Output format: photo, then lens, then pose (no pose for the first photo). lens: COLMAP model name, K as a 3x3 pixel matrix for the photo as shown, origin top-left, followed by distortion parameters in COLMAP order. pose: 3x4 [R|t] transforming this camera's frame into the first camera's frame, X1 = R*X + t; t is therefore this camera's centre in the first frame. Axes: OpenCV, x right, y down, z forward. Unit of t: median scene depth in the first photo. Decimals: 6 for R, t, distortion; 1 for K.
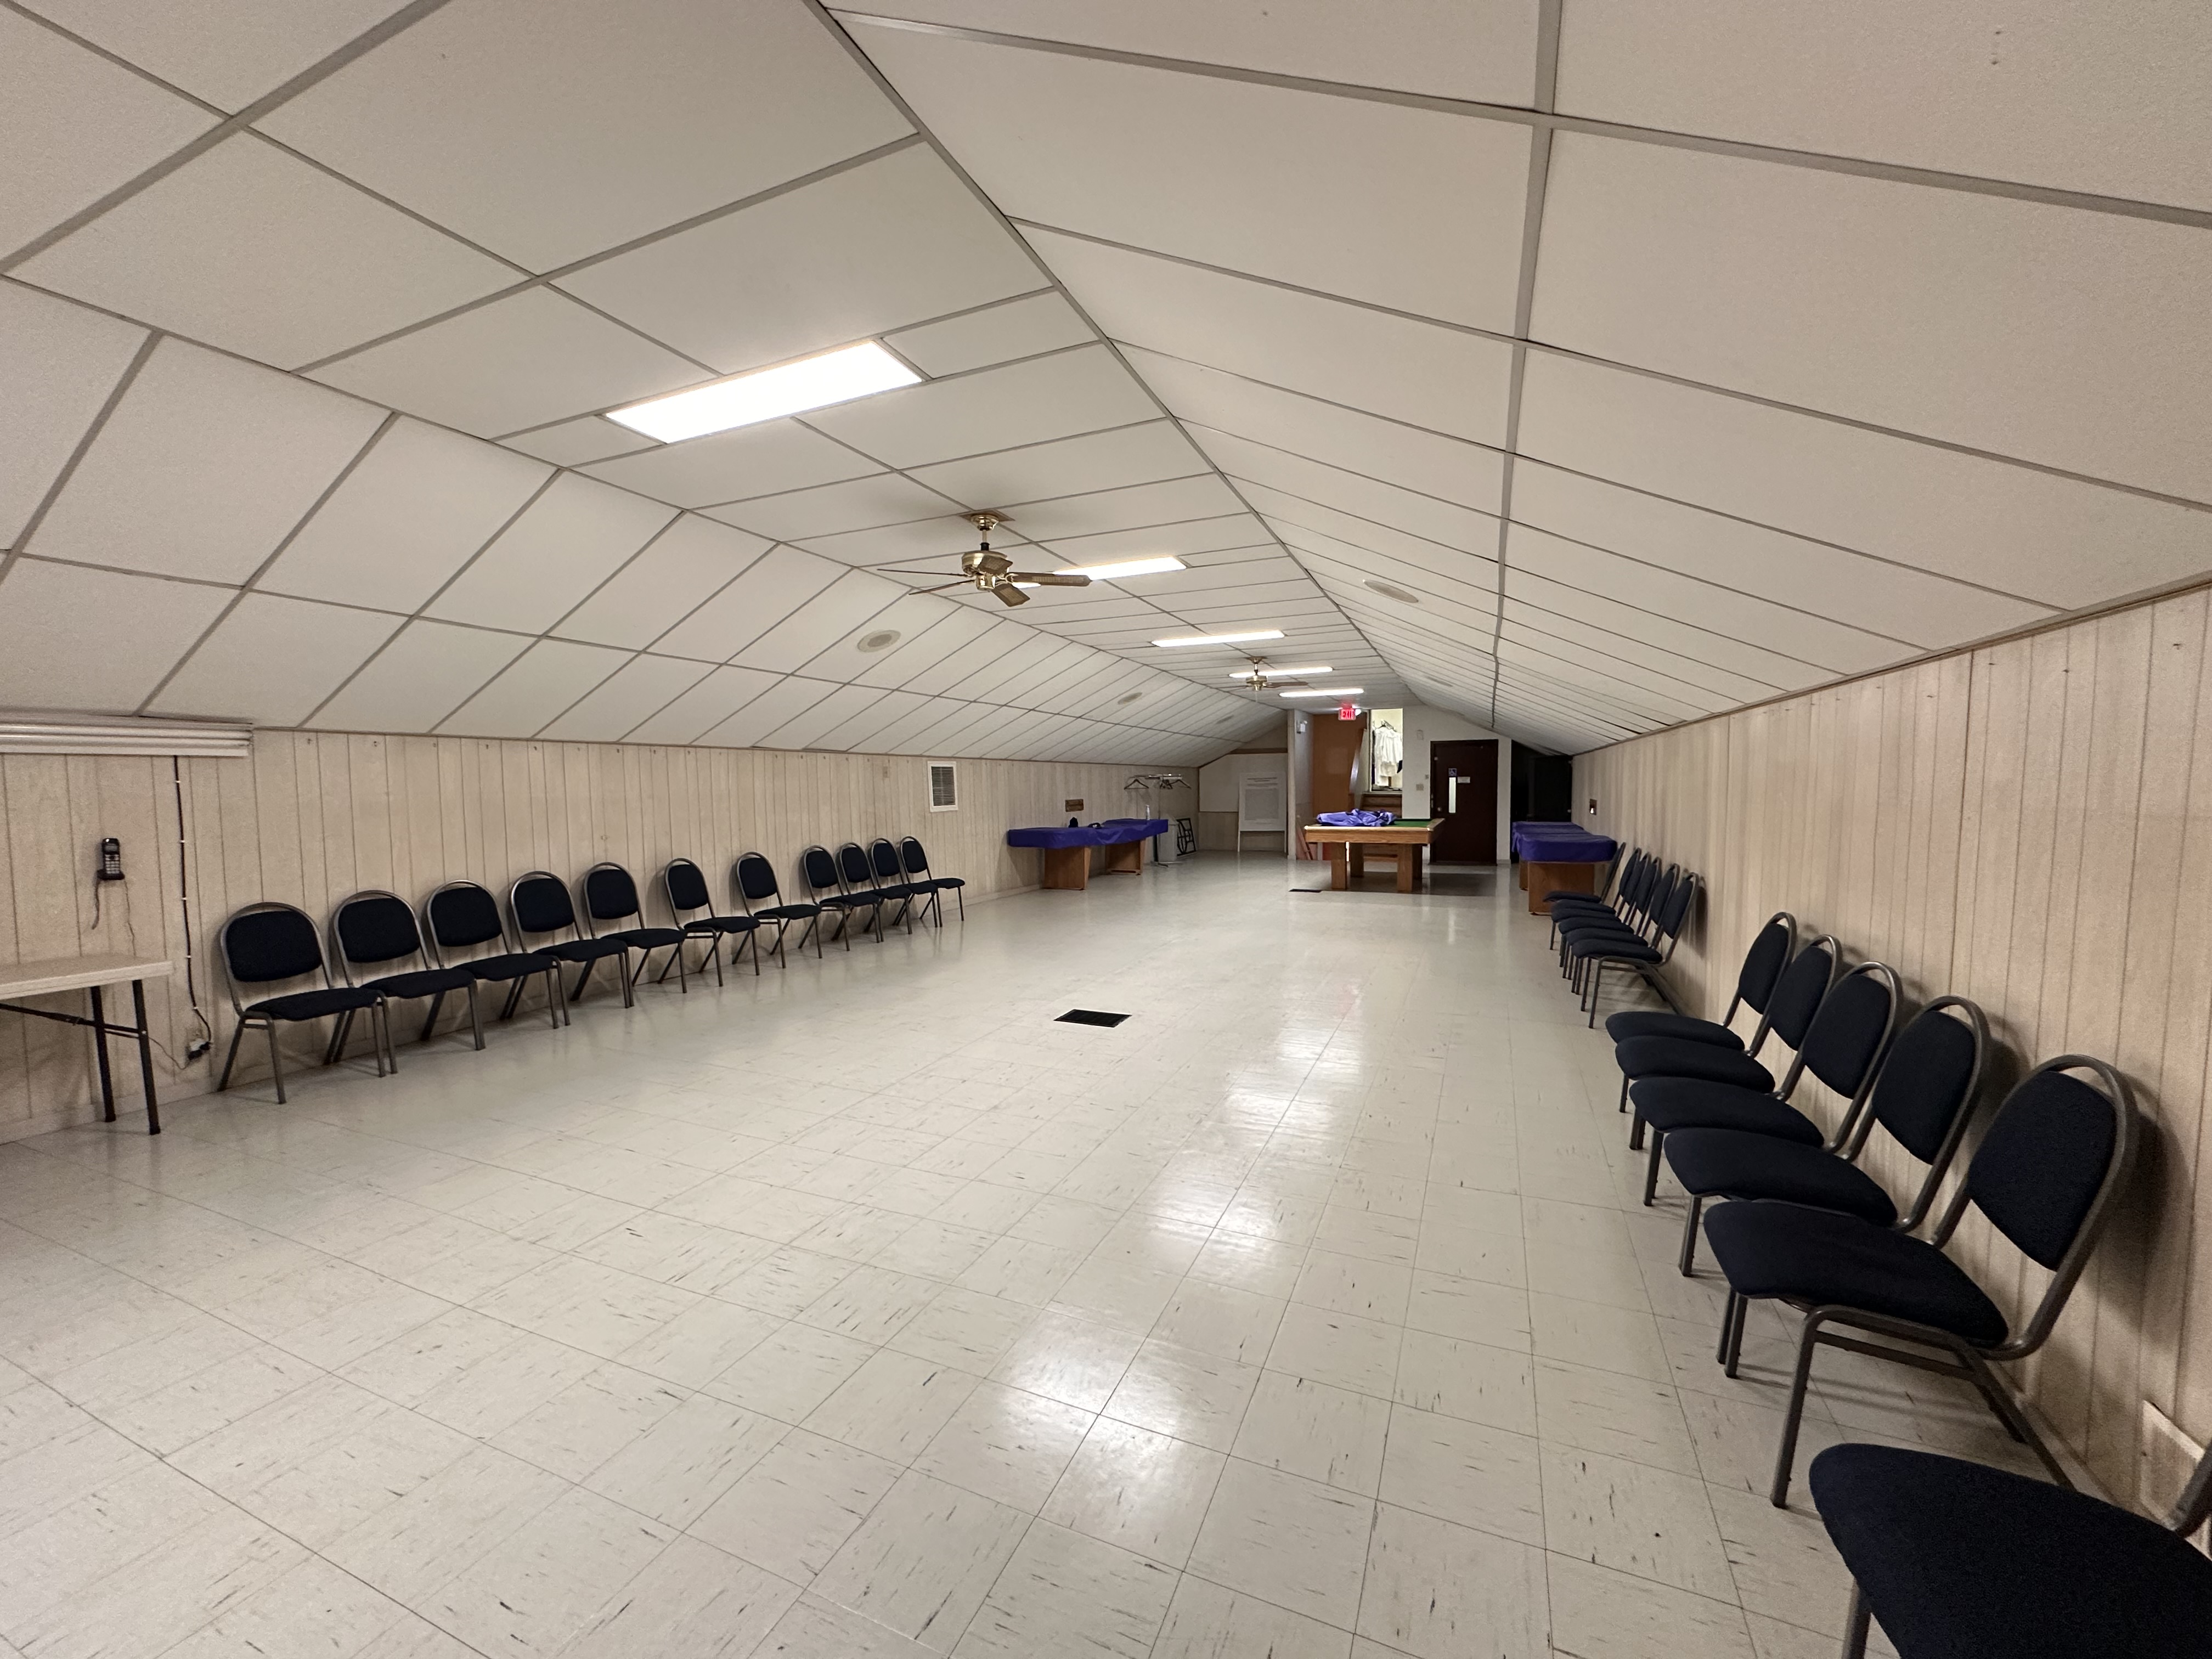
lens RADIAL K [[882.9, 0, 1107.8], [0, 882.9, 840.9], [0, 0, 1]] dist [0.001562, 0.000665]
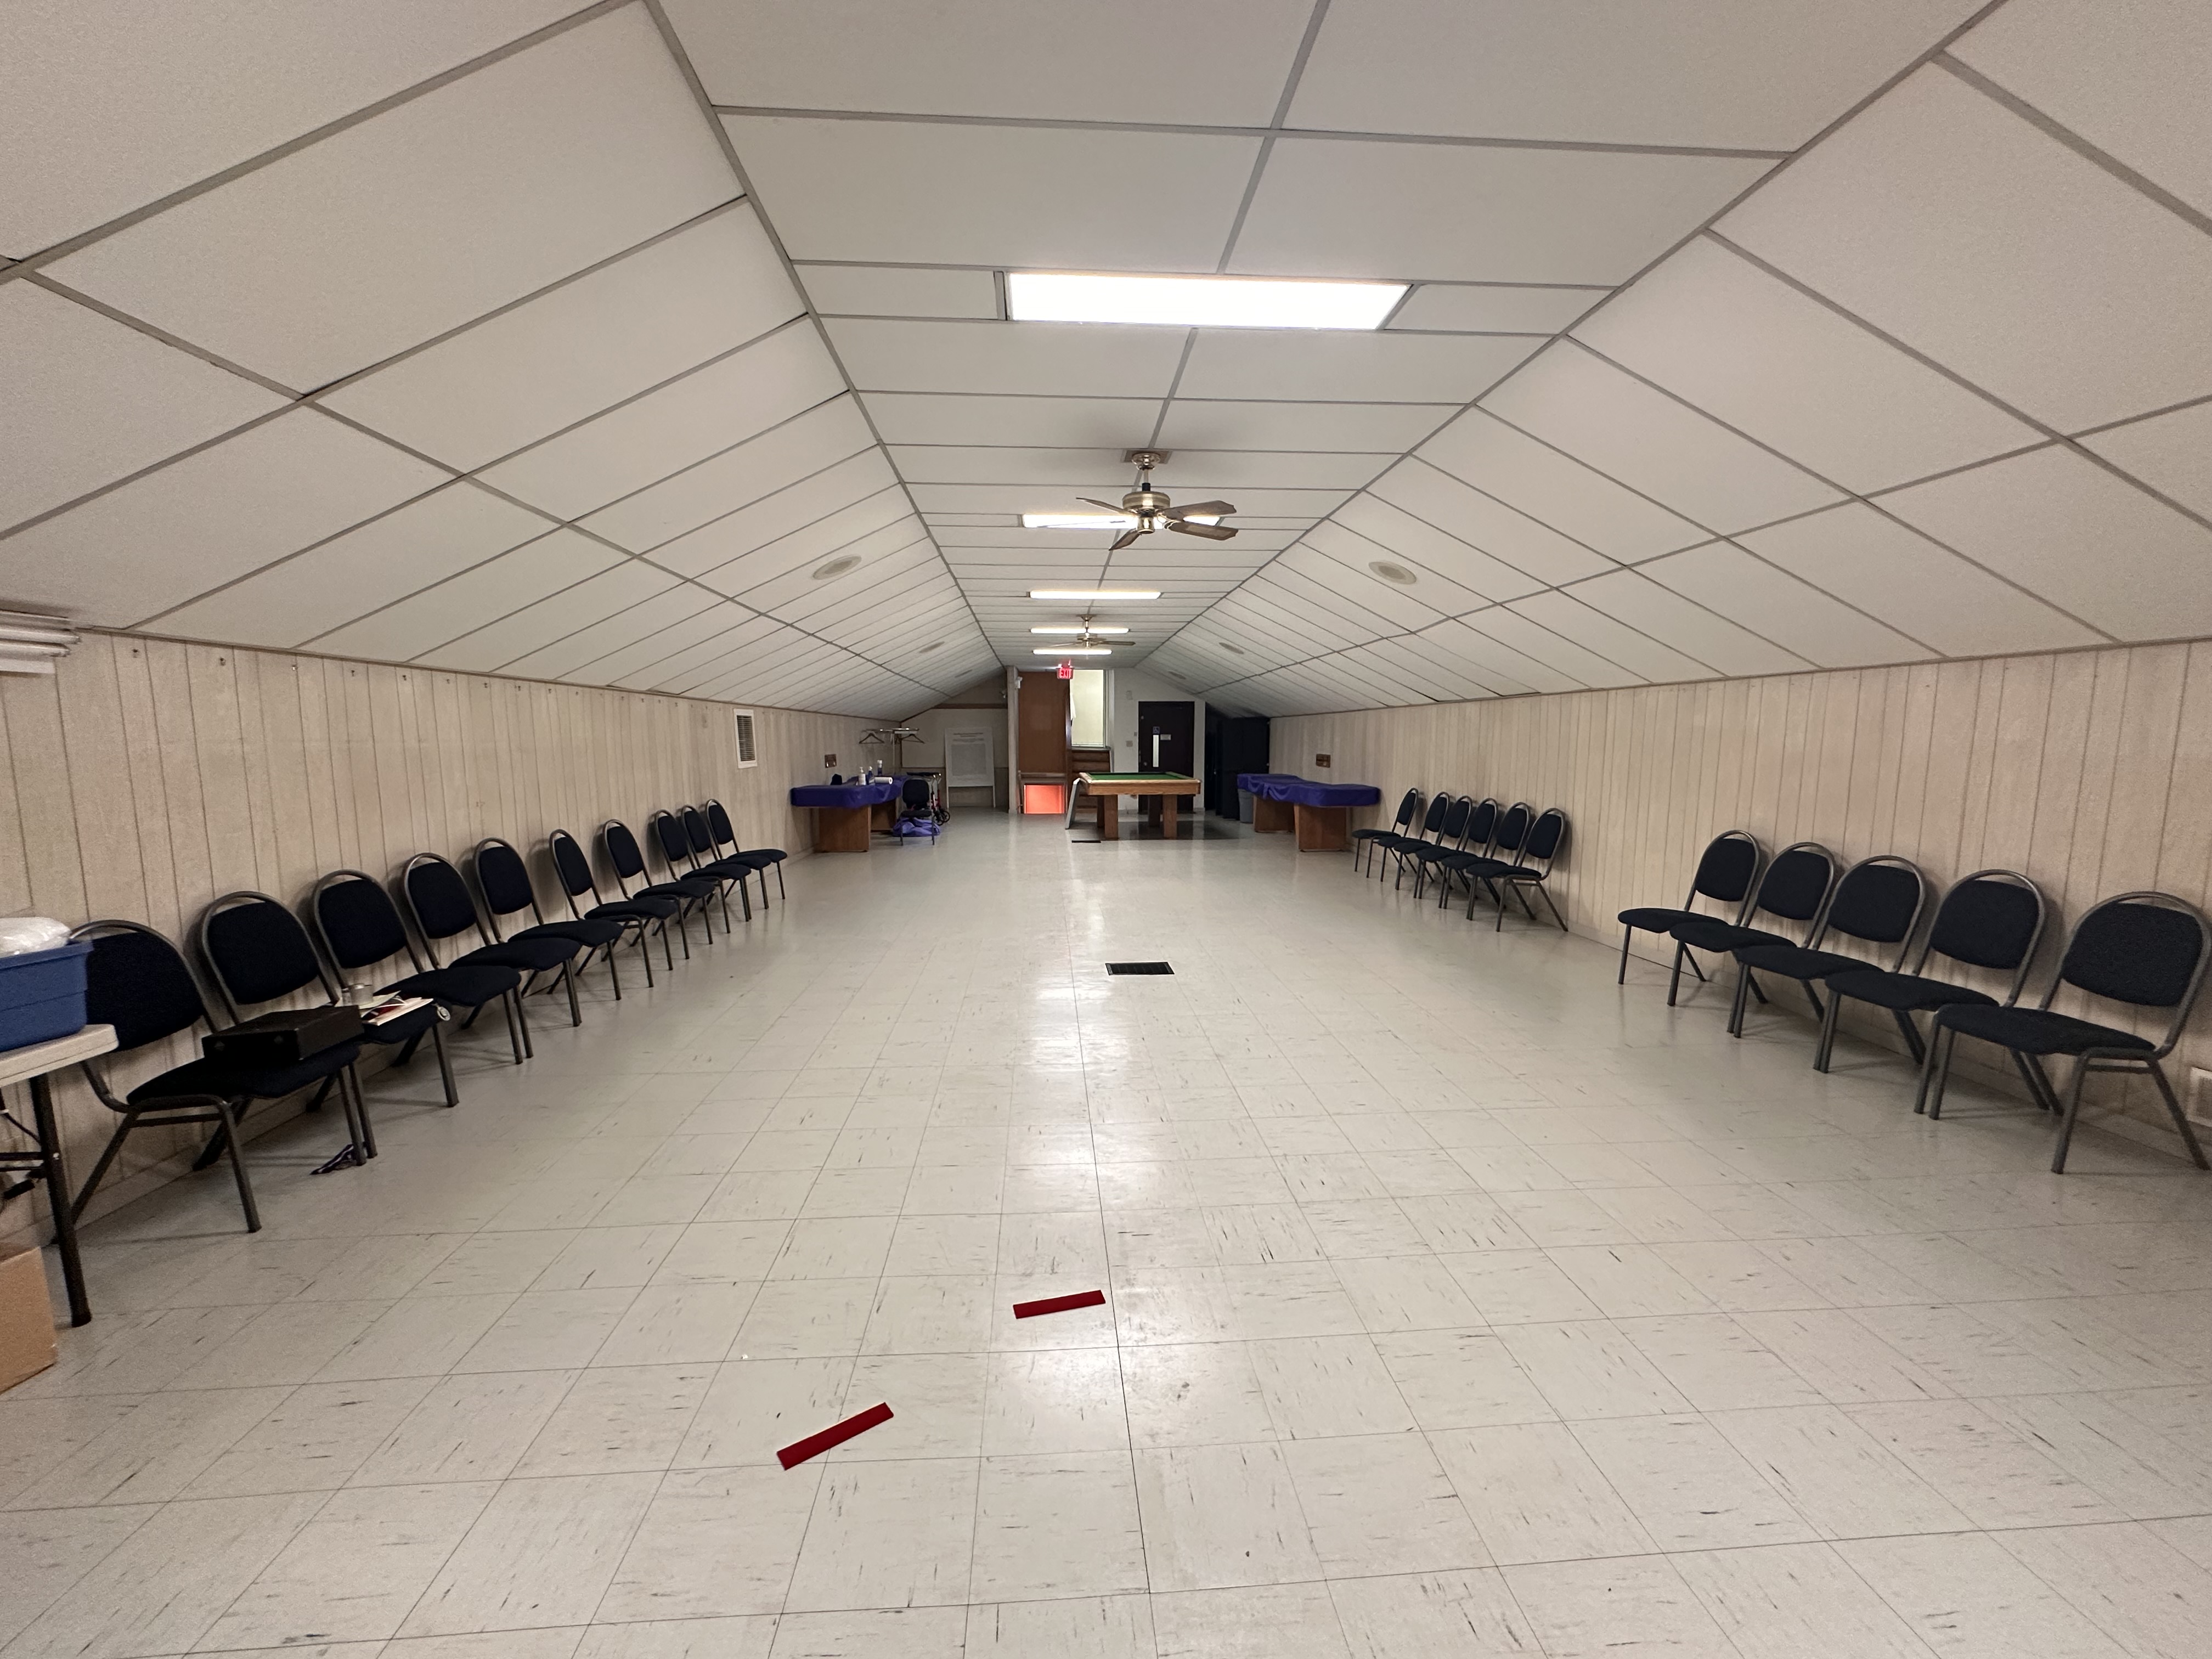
lens RADIAL K [[882.9, 0, 1109.7], [0, 882.9, 839.0], [0, 0, 1]] dist [0.001562, 0.000665]
pose [[0.884135, -0.043728, 0.465181, -0.326122], [0.021982, 0.998401, 0.052073, -0.001005], [-0.466714, -0.035814, 0.883683, 0.079893]]
